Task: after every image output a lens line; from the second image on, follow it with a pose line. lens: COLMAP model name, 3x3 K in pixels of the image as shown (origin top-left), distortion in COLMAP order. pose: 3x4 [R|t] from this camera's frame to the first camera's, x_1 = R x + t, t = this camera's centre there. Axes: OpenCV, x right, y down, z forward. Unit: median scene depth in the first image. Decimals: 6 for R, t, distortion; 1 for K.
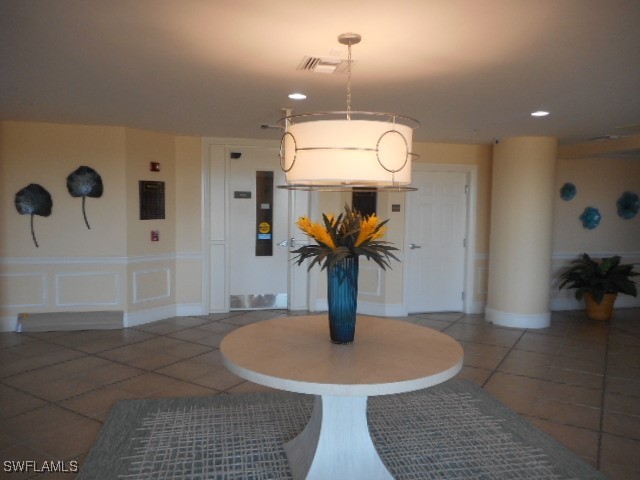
lens RADIAL K [[476.0, 0, 320.0], [0, 476.0, 240.0], [0, 0, 1]] dist [0.001406, 0.001143]
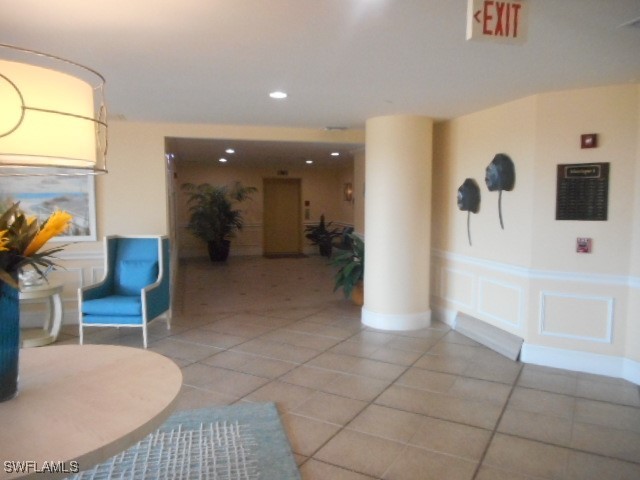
lens RADIAL K [[476.0, 0, 320.0], [0, 476.0, 240.0], [0, 0, 1]] dist [0.001406, 0.001143]
pose [[0.011123, 0.059236, -0.998182, 0.329660], [-0.085212, 0.994669, 0.058078, -0.024373], [0.996301, 0.084411, 0.016111, 0.646954]]
